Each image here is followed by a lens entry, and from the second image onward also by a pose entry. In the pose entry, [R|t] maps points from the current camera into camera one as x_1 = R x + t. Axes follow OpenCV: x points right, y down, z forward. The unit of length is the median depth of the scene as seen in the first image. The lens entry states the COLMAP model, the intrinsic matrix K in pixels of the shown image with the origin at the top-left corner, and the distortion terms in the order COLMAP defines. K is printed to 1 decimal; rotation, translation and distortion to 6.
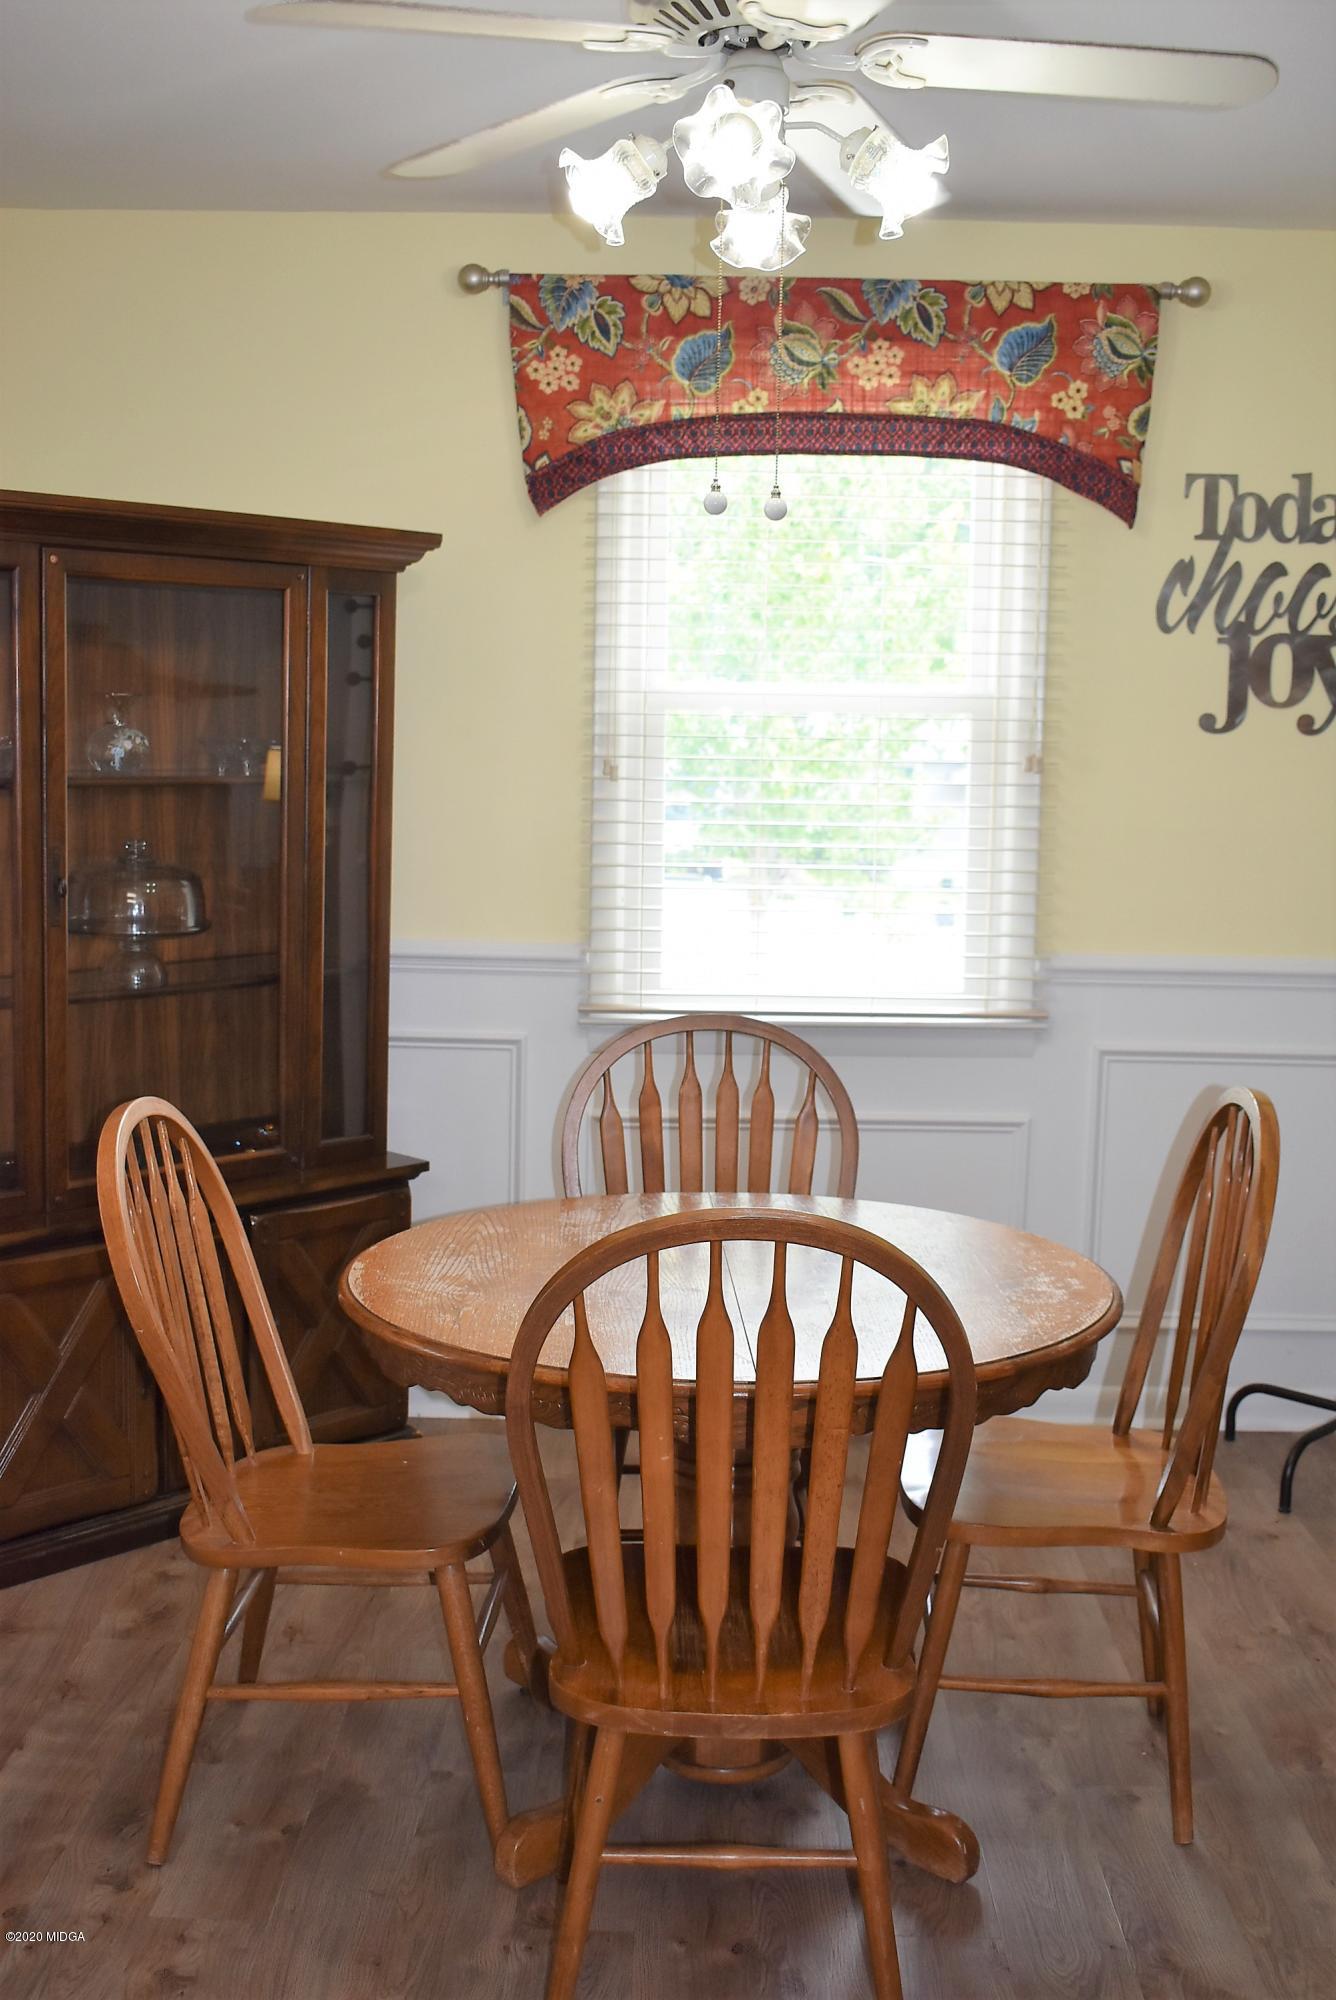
lens RADIAL K [[2525.4, 0, 667.4], [0, 2525.4, 1023.5], [0, 0, 1]] dist [-0.056761, -0.013239]
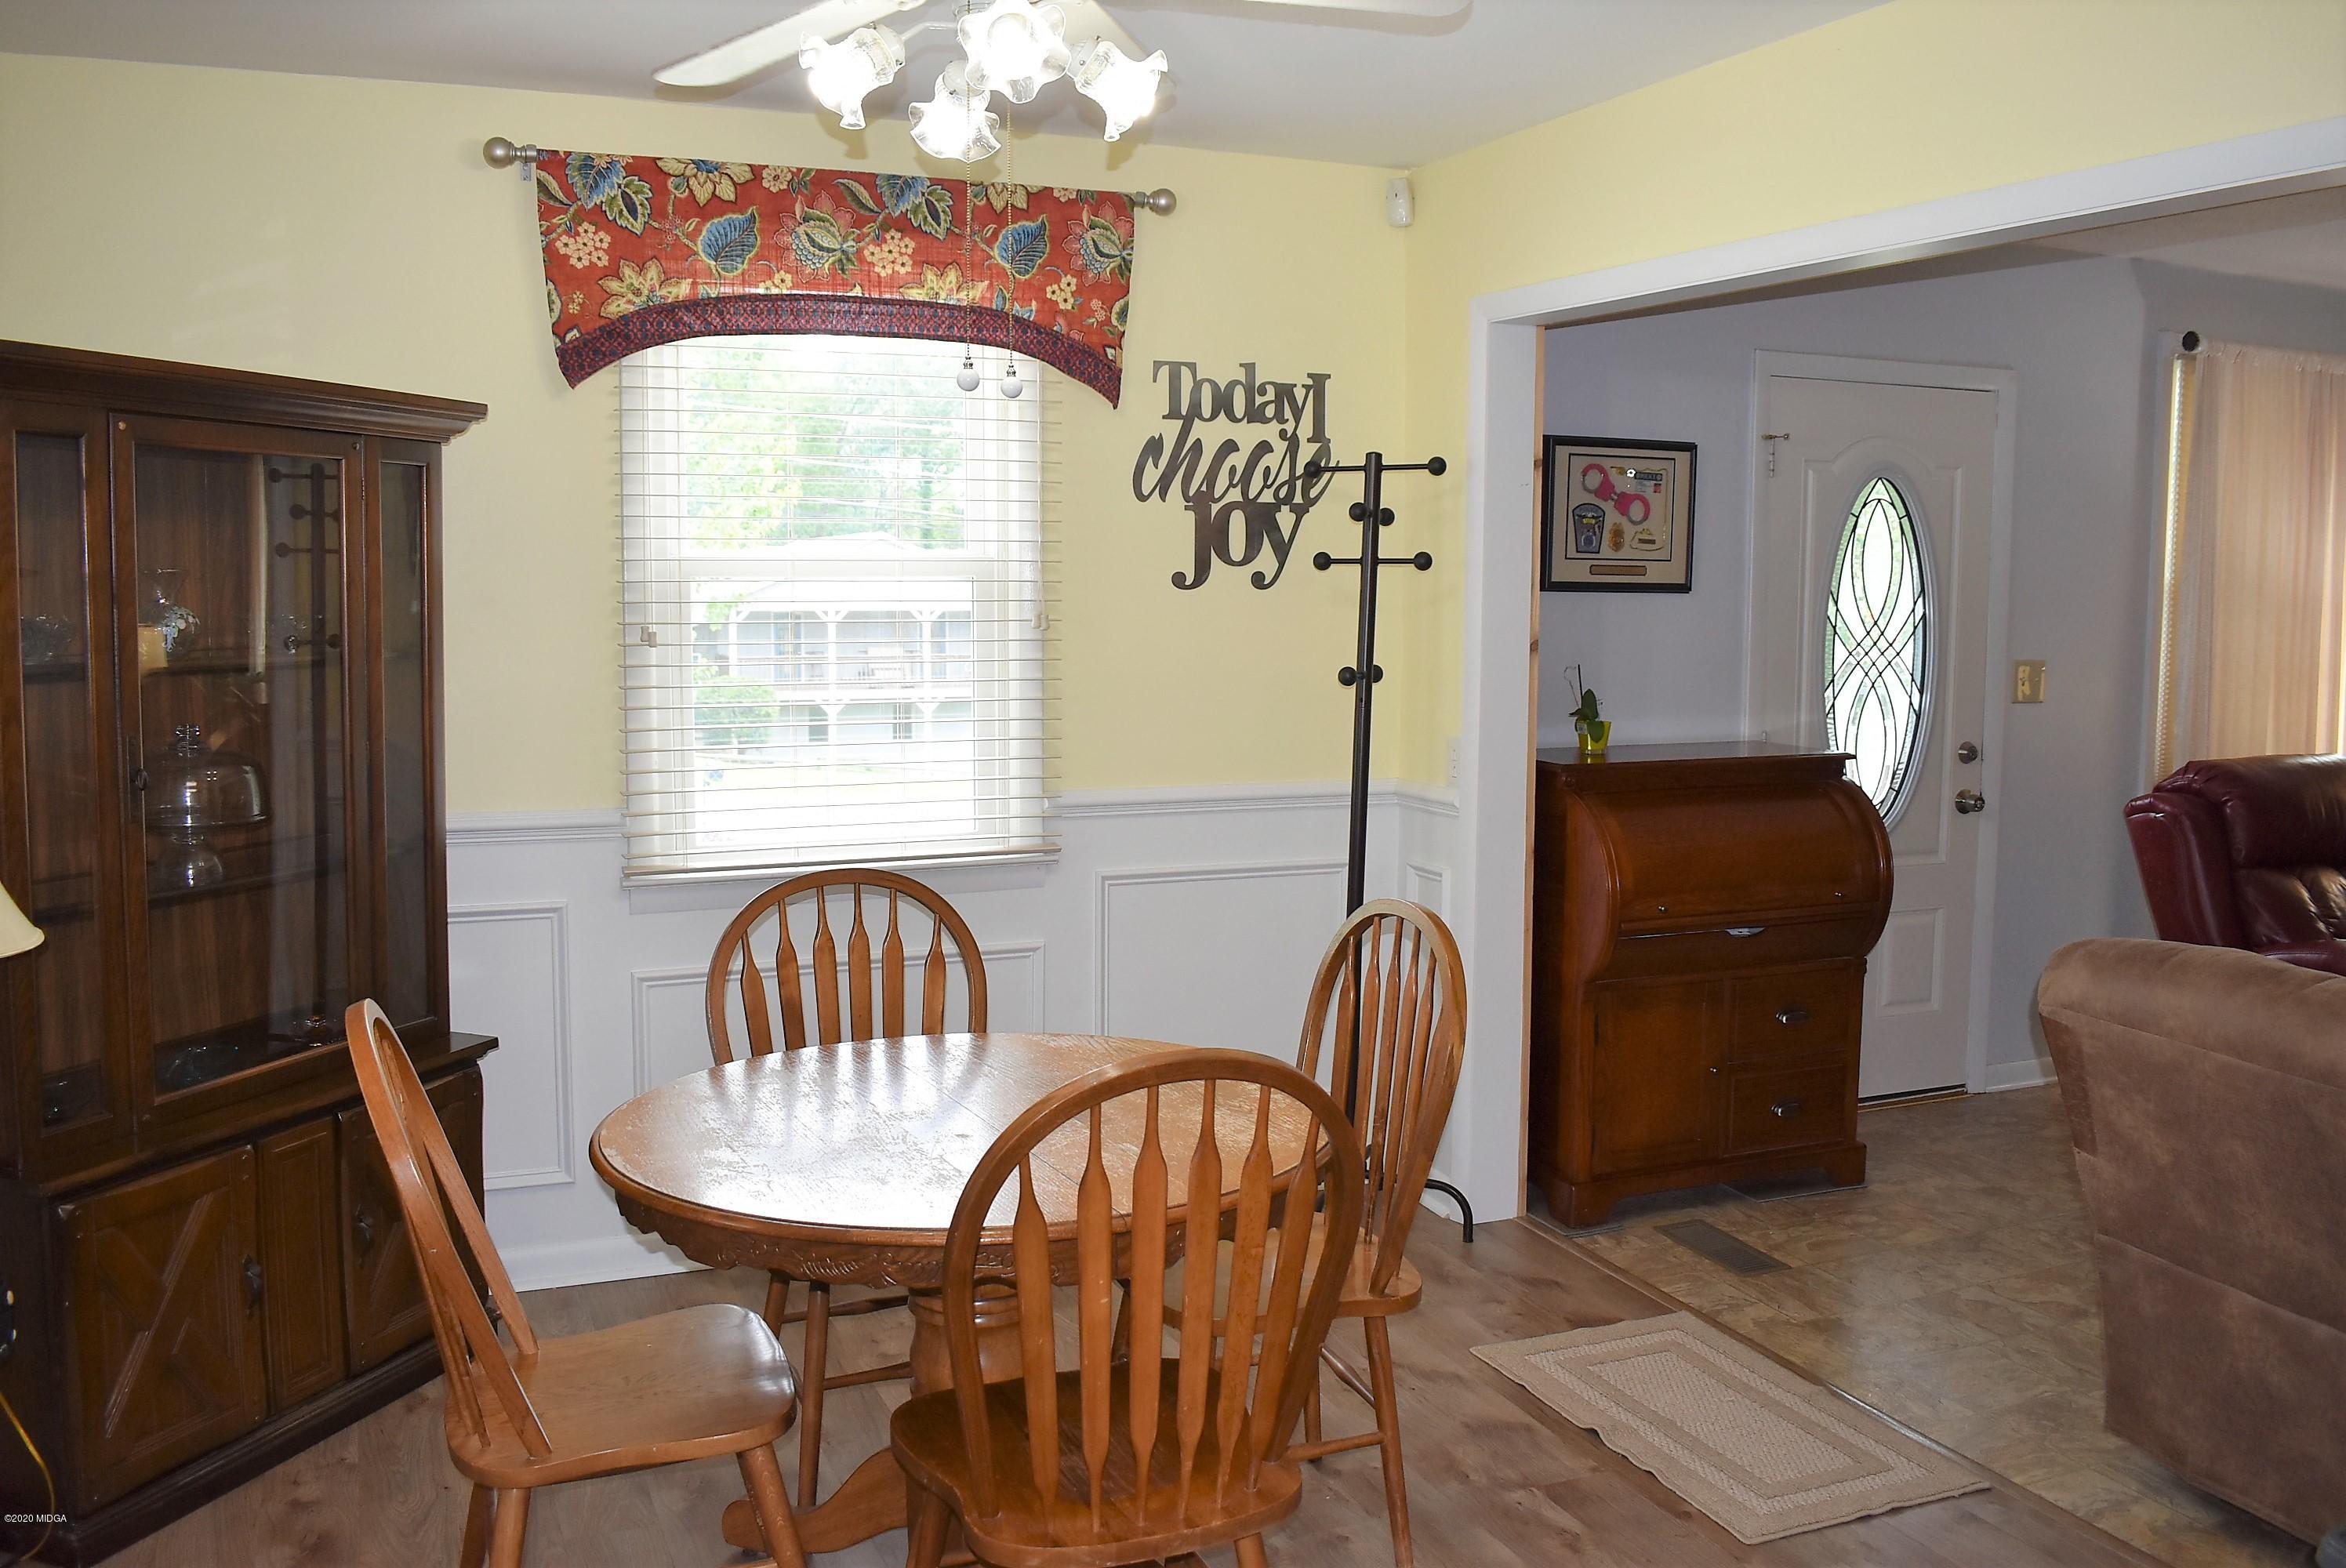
lens RADIAL K [[2249.6, 0, 1167.8], [0, 2249.6, 773.3], [0, 0, 1]] dist [-0.080539, -0.000059]
pose [[0.896550, -0.052762, 0.439788, -0.241698], [0.067018, 0.997608, -0.016939, -0.016260], [-0.437843, 0.044660, 0.897942, 0.099355]]
